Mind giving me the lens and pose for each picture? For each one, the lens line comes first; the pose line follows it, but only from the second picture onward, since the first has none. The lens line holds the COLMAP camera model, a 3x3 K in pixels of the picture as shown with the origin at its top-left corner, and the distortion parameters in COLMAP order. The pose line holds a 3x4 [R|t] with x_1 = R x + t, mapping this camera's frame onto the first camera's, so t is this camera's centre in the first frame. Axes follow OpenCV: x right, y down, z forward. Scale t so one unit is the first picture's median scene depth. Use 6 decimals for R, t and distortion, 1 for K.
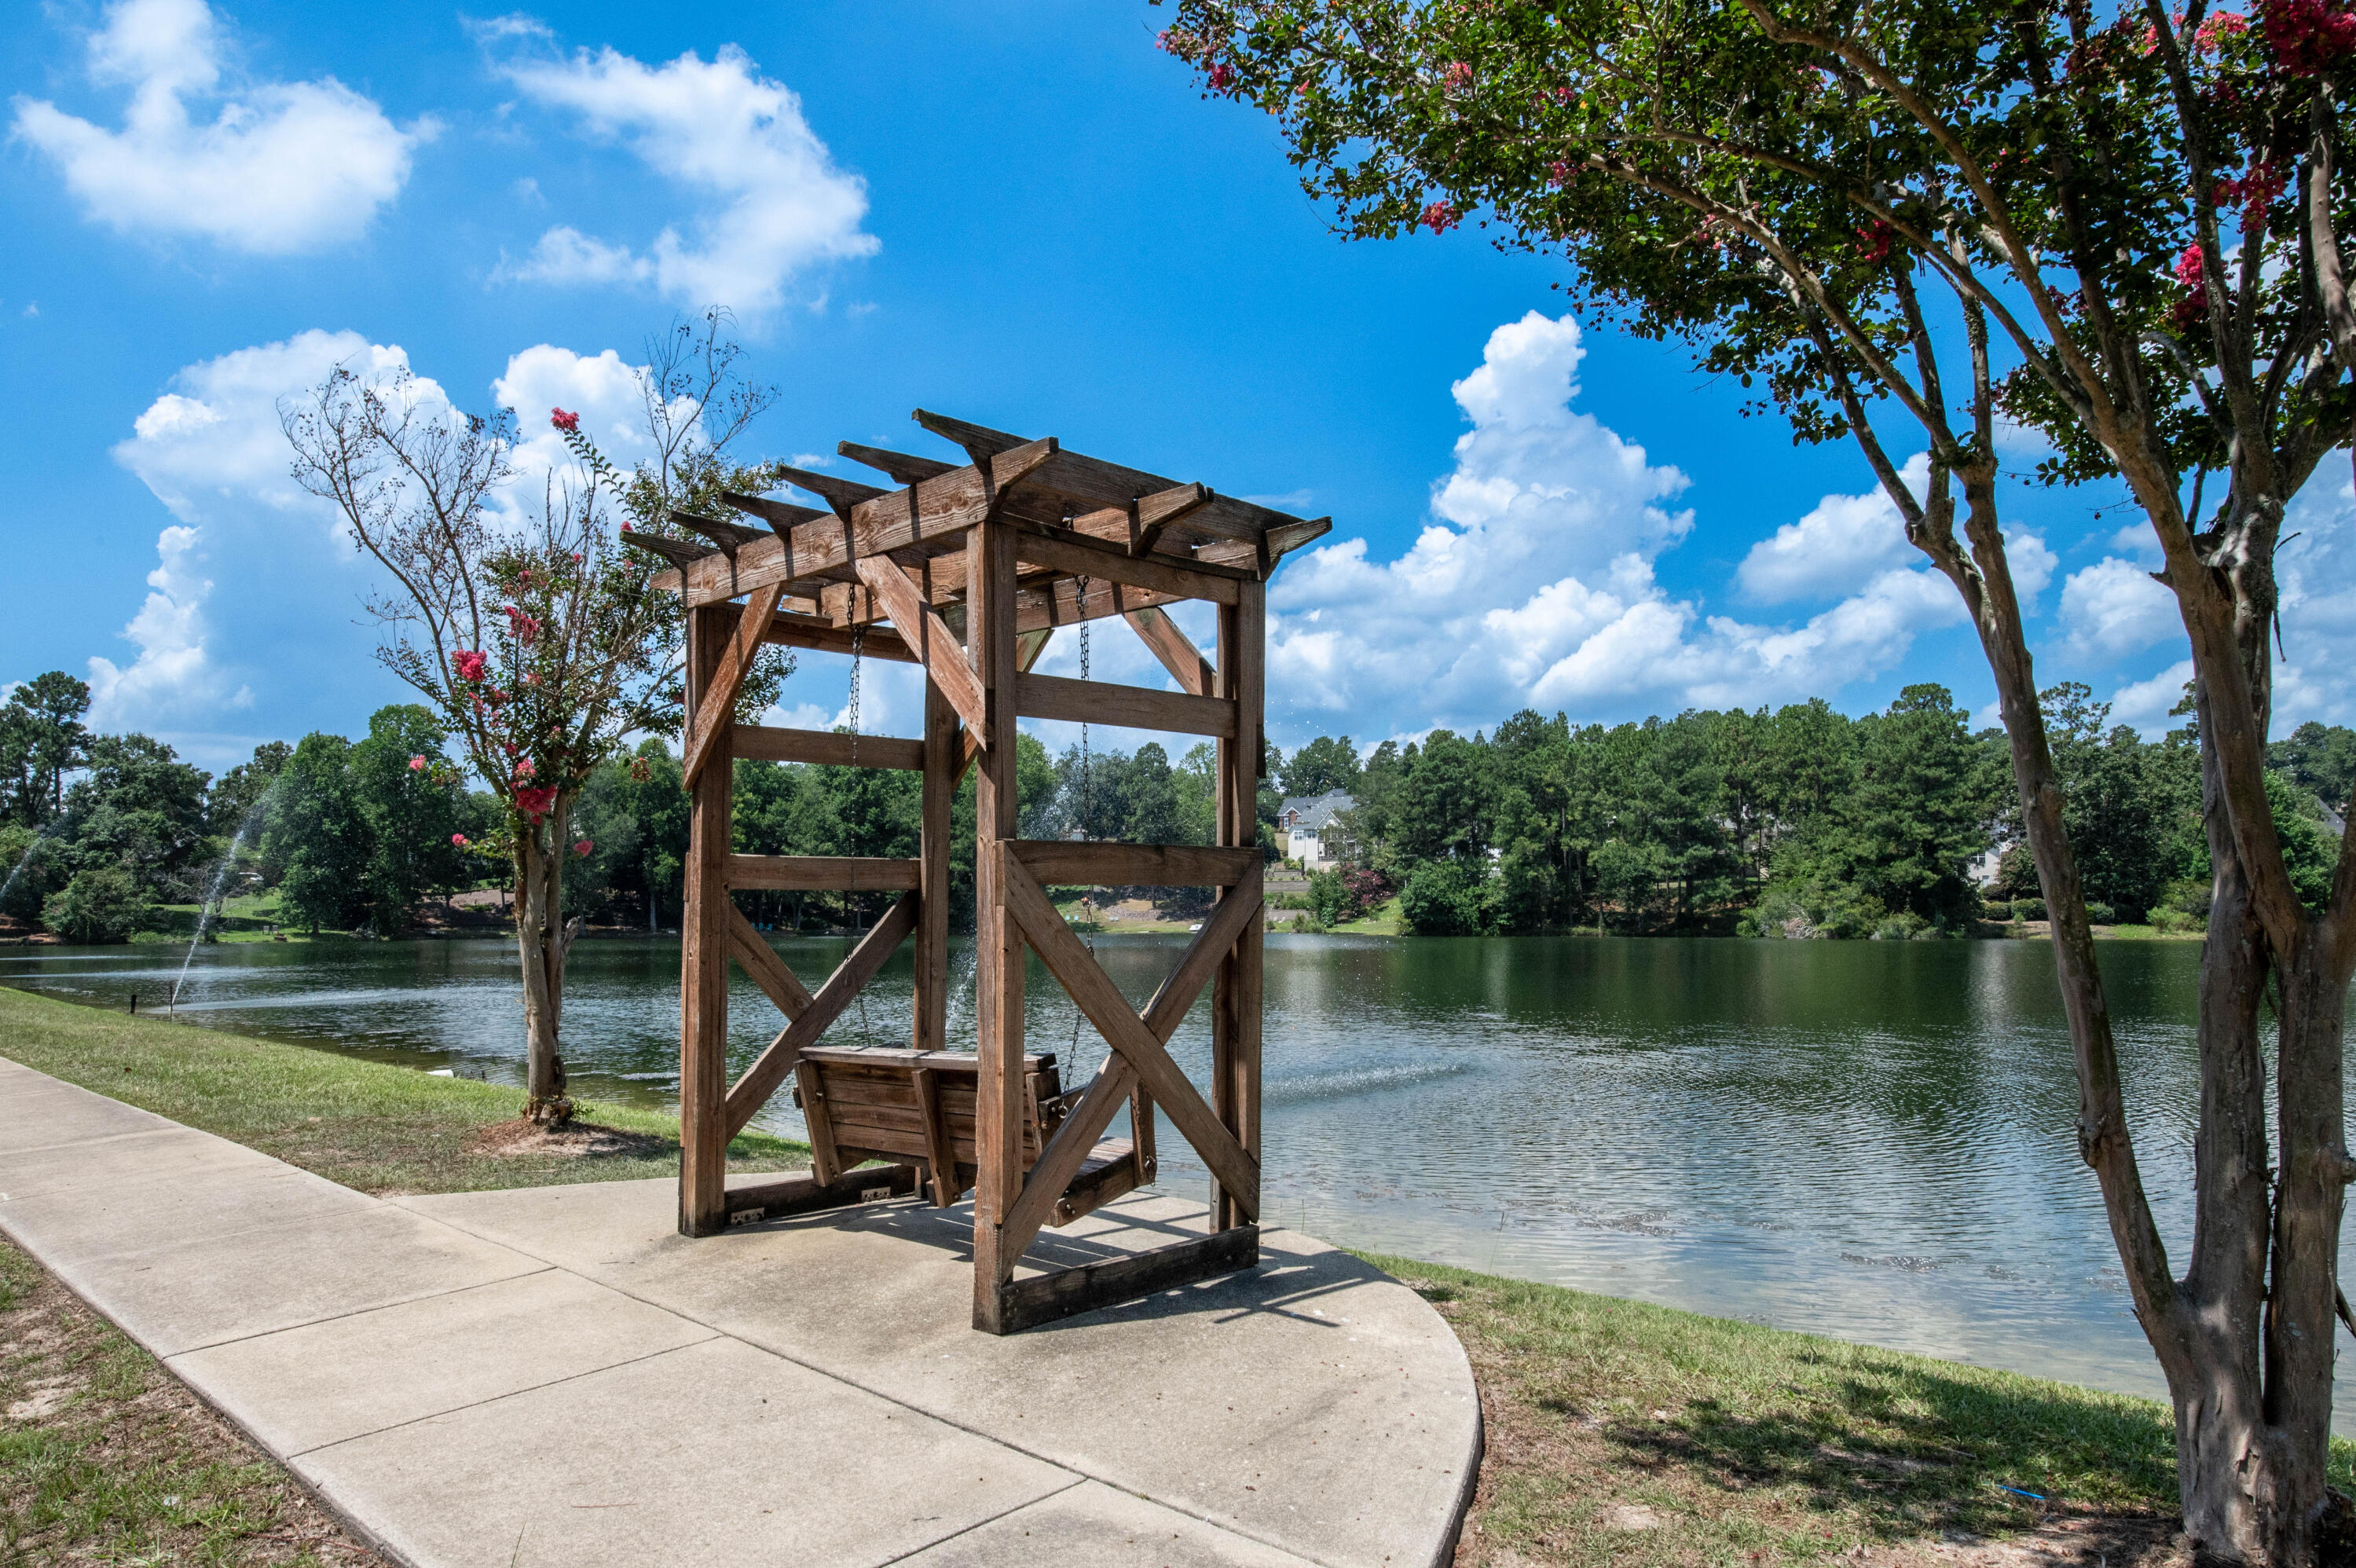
lens RADIAL K [[1392.4, 0, 1180.5], [0, 1392.4, 787.4], [0, 0, 1]] dist [0.001527, 0.001348]
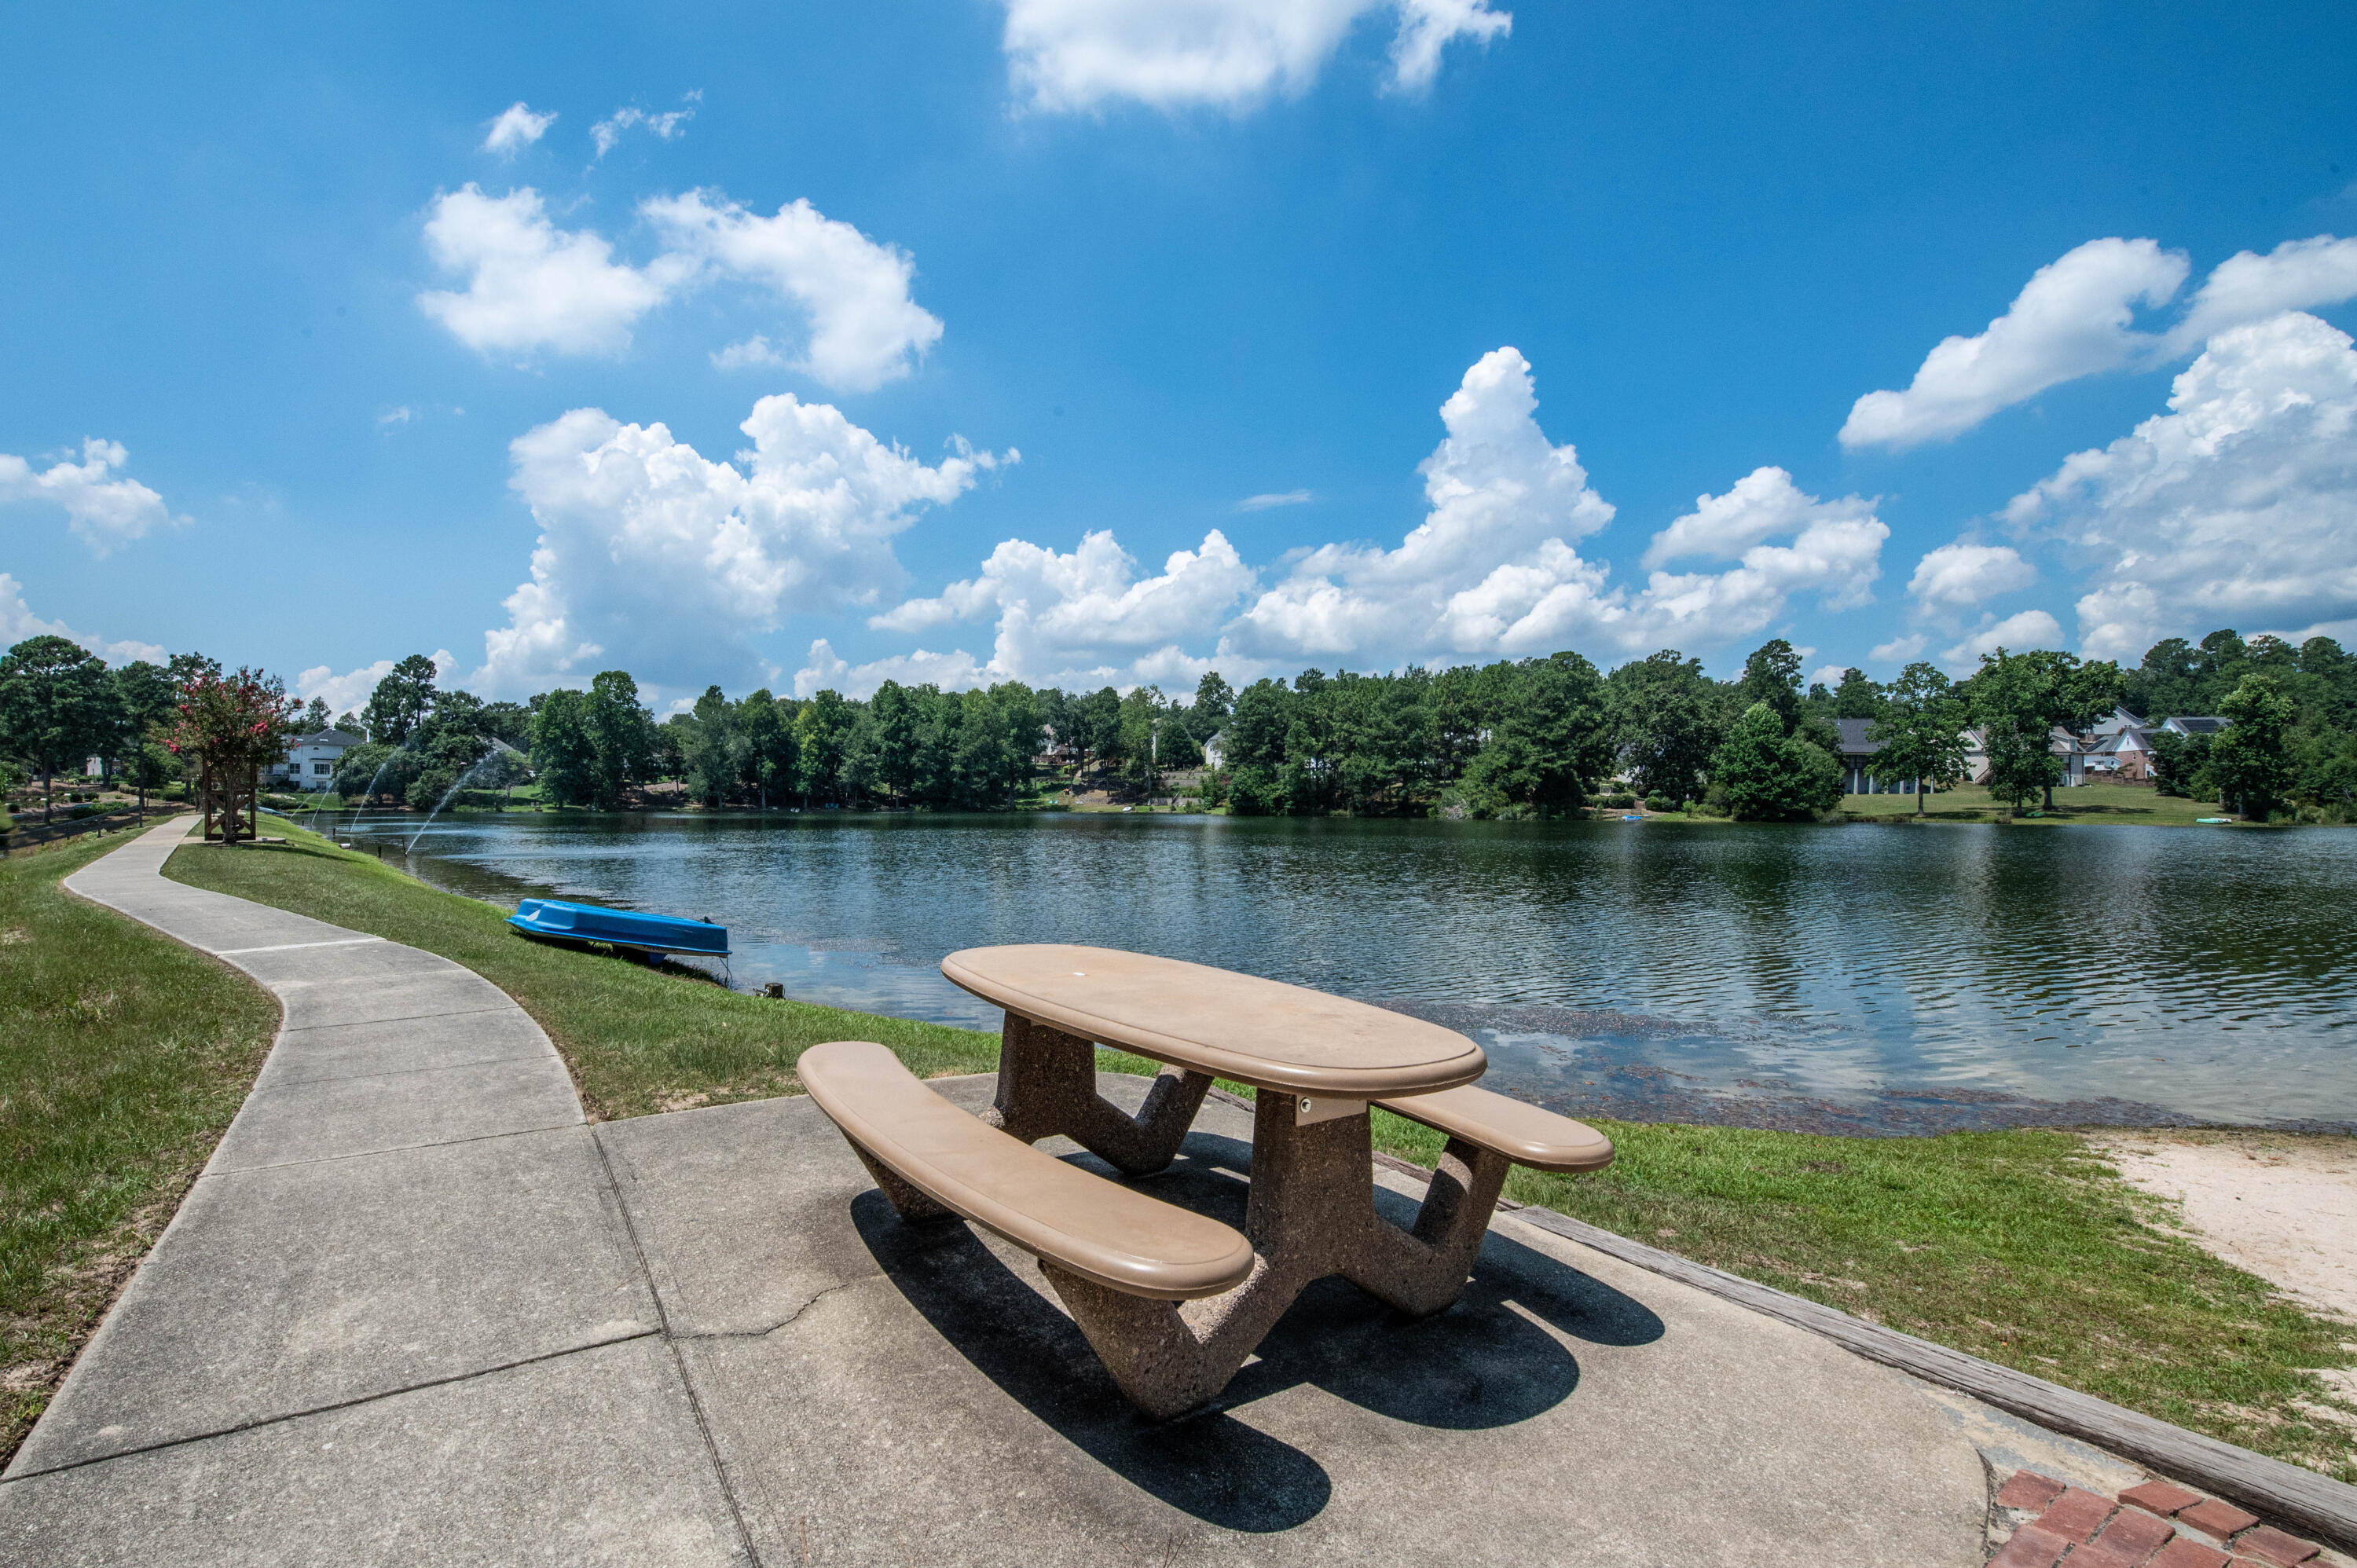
lens RADIAL K [[1039.0, 0, 1175.8], [0, 1039.0, 786.8], [0, 0, 1]] dist [-0.005658, -0.000277]
pose [[0.994583, 0.006815, -0.103725, 0.234889], [0.001263, 0.996983, 0.077612, -0.016004], [0.103941, -0.077323, 0.991573, -0.165130]]
